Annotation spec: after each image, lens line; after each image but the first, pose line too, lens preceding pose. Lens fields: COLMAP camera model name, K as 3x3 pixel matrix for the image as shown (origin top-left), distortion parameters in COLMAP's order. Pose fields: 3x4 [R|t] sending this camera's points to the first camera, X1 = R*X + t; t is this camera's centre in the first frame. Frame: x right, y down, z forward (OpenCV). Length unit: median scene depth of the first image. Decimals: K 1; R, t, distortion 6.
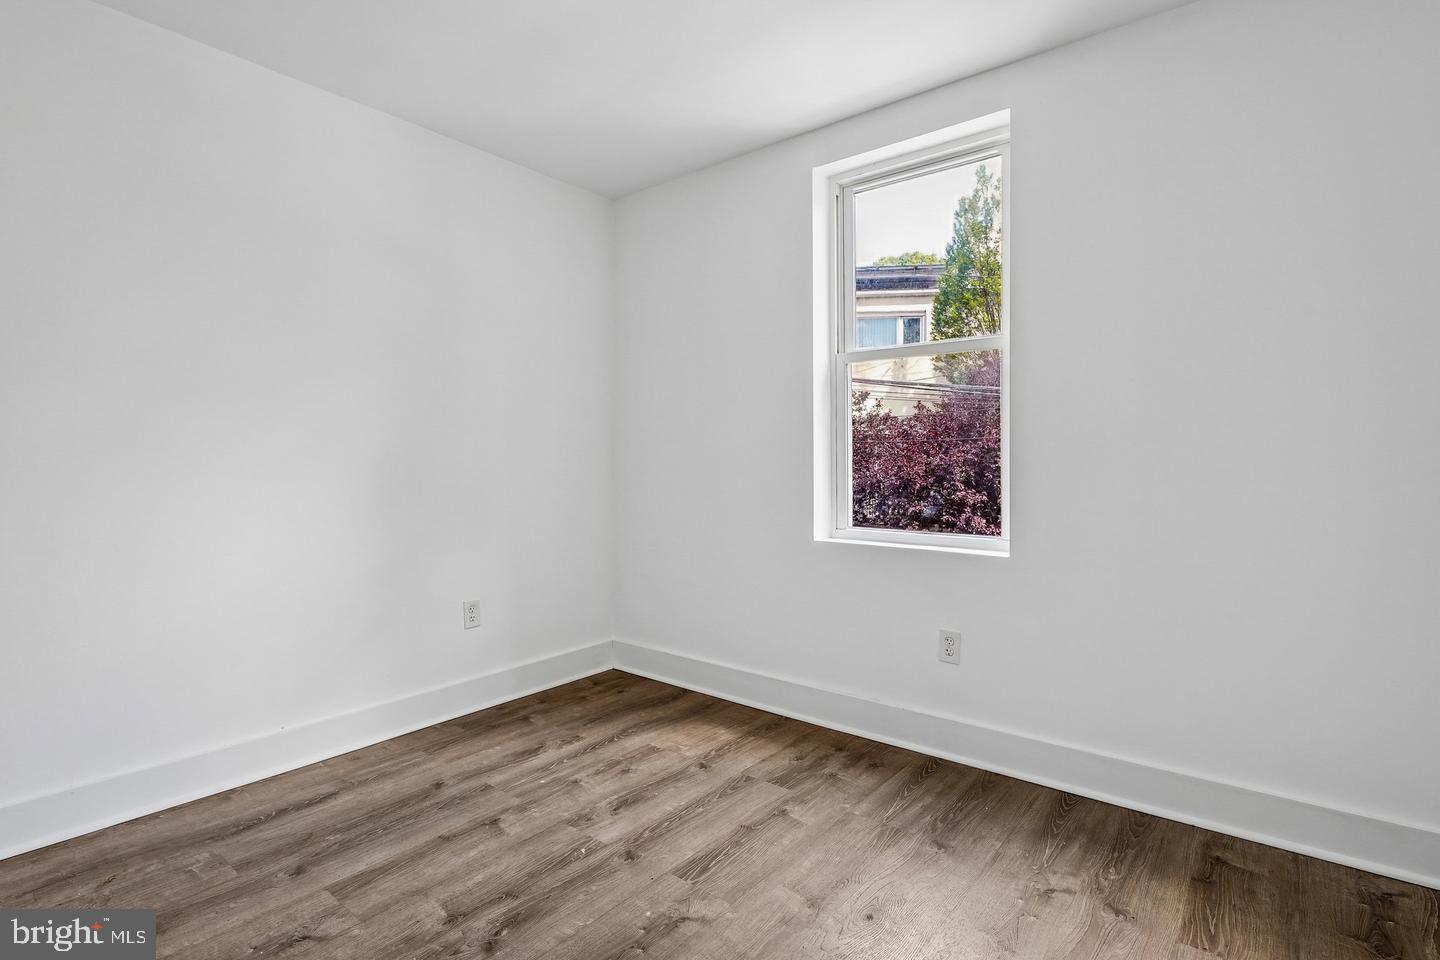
lens RADIAL K [[708.9, 0, 720.8], [0, 708.9, 471.5], [0, 0, 1]] dist [-0.000039, 0.000142]
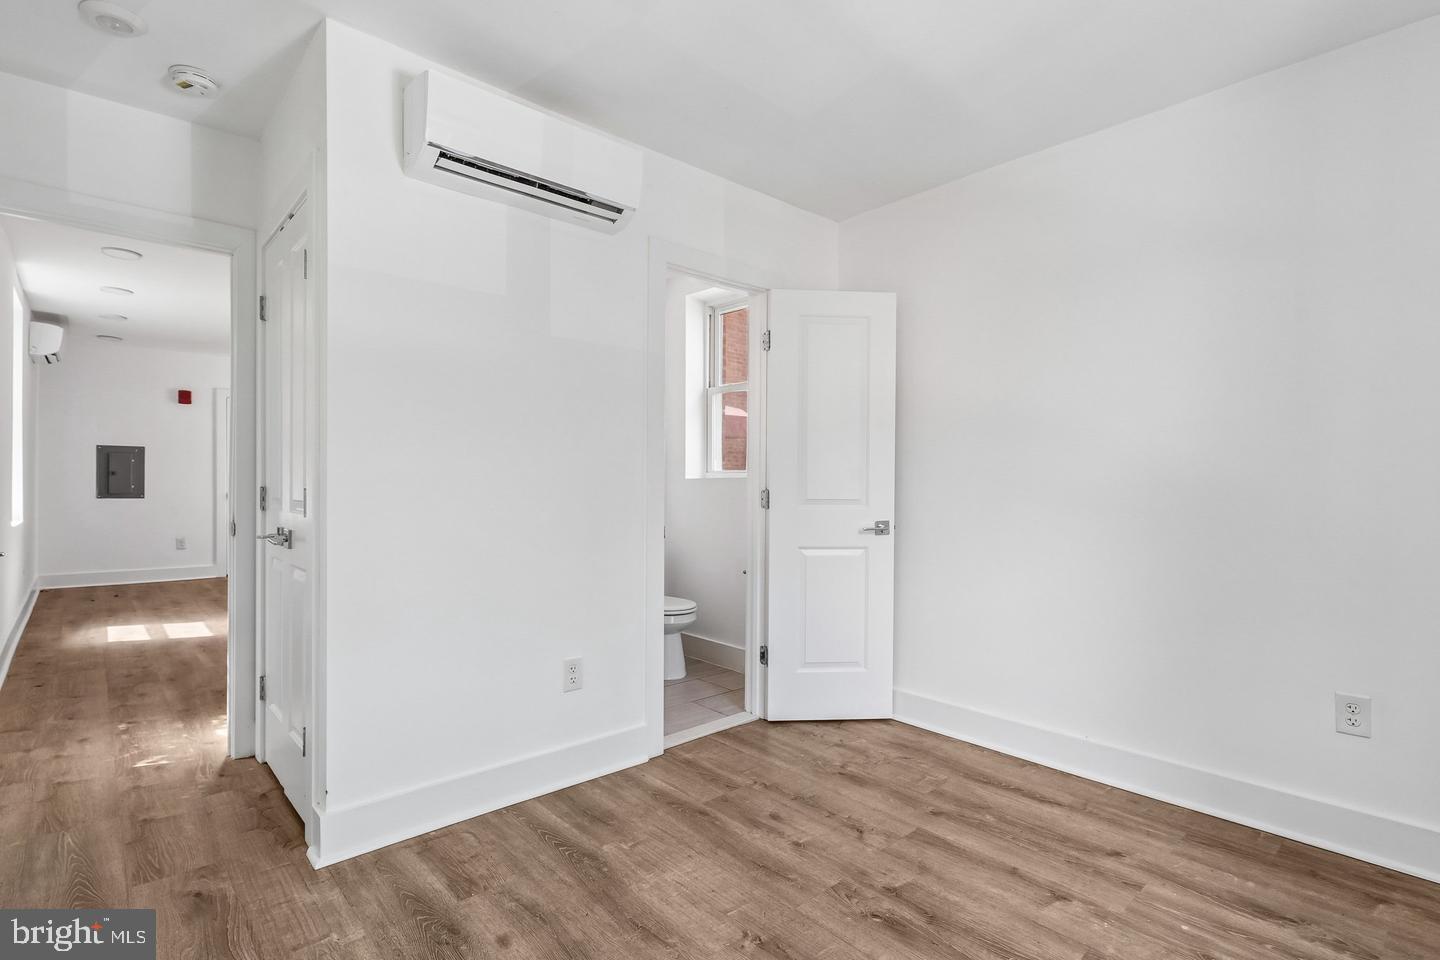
lens RADIAL K [[708.9, 0, 721.7], [0, 708.9, 483.0], [0, 0, 1]] dist [-0.000039, 0.000142]
pose [[-0.164835, 0.002583, -0.986318, 0.620364], [-0.023782, 0.999695, 0.006592, -0.025885], [0.986034, 0.024543, -0.164723, 0.695111]]
